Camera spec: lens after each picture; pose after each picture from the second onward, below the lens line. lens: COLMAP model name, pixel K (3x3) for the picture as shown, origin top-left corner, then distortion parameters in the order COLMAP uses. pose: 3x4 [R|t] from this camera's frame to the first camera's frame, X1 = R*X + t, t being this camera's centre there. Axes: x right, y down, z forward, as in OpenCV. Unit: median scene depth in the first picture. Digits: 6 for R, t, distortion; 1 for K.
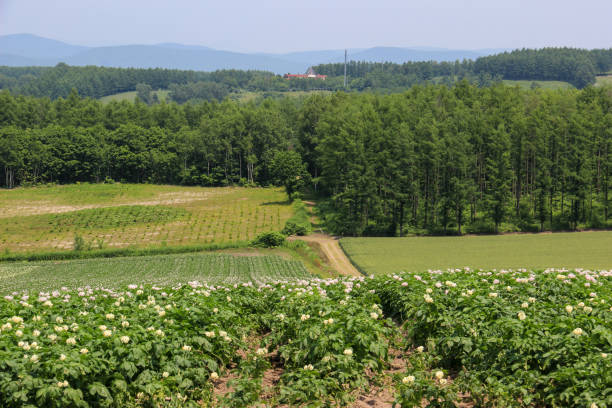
lens RADIAL K [[2172.5, 0, 305.8], [0, 2172.5, 206.8], [0, 0, 1]] dist [0.971369, 0.000000]
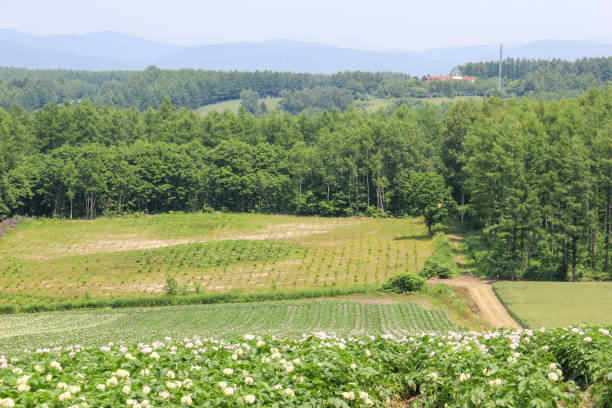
lens RADIAL K [[2172.5, 0, 305.8], [0, 2172.5, 199.5], [0, 0, 1]] dist [0.971369, 0.000000]
pose [[0.991700, 0.000544, -0.128573, 0.050391], [-0.001753, 0.999955, -0.009291, -0.008140], [0.128562, 0.009439, 0.991657, 0.201157]]
